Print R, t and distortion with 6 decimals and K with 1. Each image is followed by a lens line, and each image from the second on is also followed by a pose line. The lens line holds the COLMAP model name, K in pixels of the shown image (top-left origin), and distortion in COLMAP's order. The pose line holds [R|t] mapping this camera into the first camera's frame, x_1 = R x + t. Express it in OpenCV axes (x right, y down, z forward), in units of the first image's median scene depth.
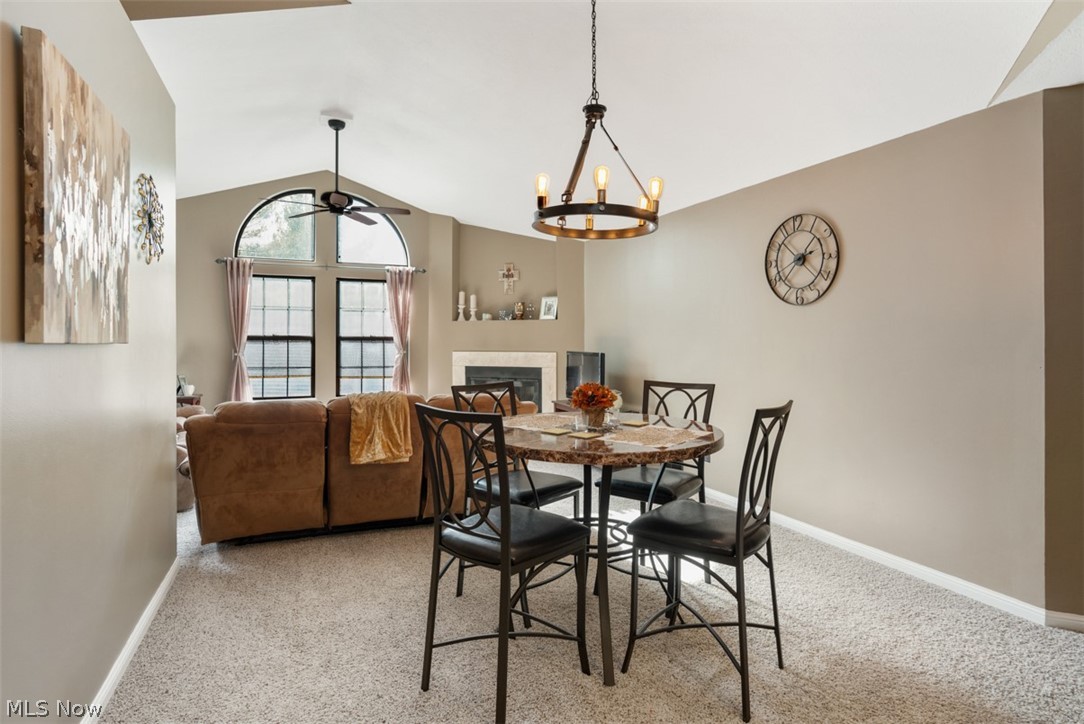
lens RADIAL K [[587.4, 0, 563.7], [0, 587.4, 341.6], [0, 0, 1]] dist [-0.021750, 0.005949]
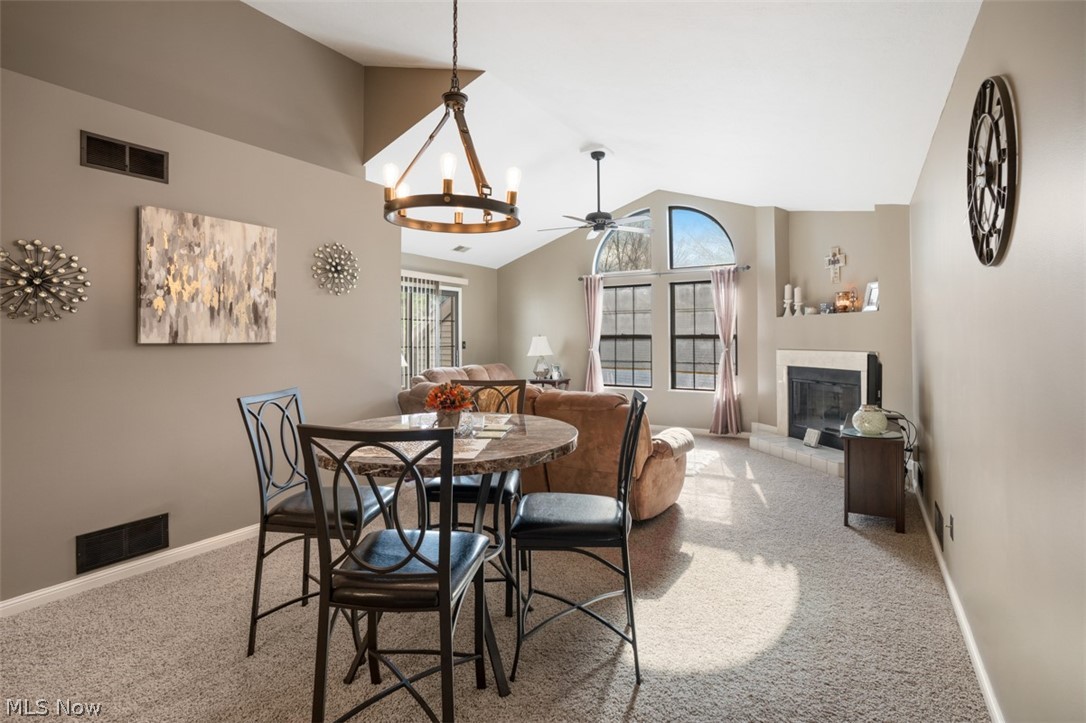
lens RADIAL K [[512.9, 0, 516.4], [0, 512.9, 331.8], [0, 0, 1]] dist [-0.029272, 0.007993]
pose [[0.538416, -0.013722, -0.842567, 0.276298], [0.002470, 0.999889, -0.014706, -0.001035], [0.842675, 0.005837, 0.538391, 0.221146]]
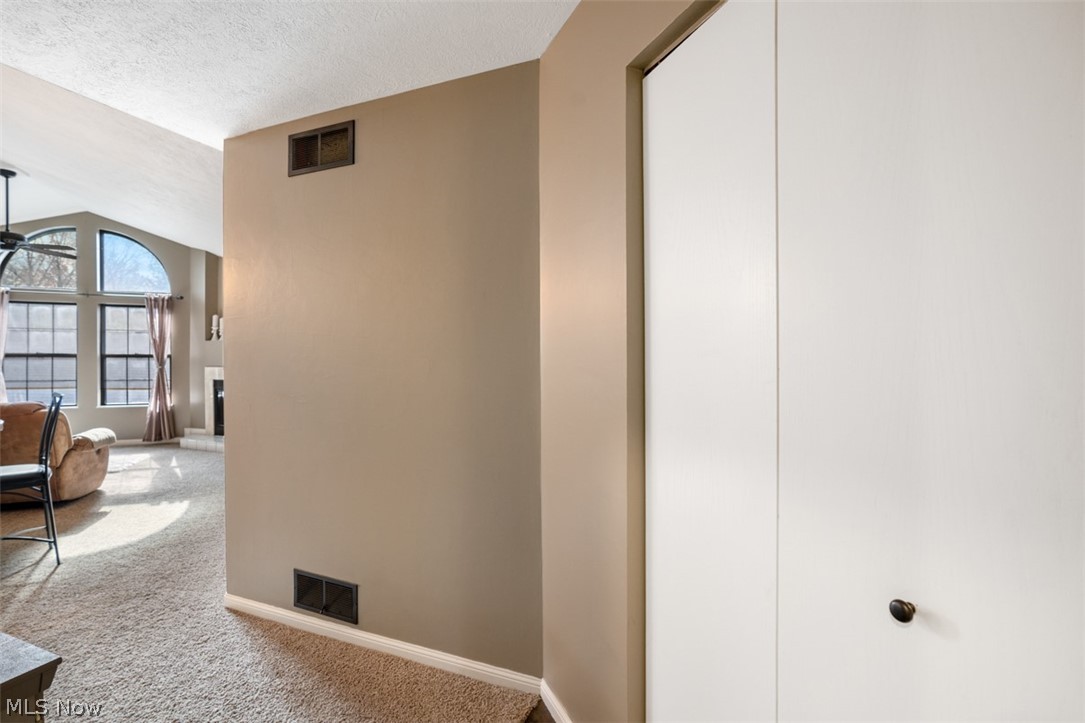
lens RADIAL K [[512.5, 0, 545.9], [0, 512.5, 362.5], [0, 0, 1]] dist [-0.029272, 0.007993]
pose [[0.999999, 0.001217, 0.000222, 0.496910], [-0.001218, 0.999977, 0.006665, 0.000444], [-0.000214, -0.006665, 0.999978, -0.004110]]
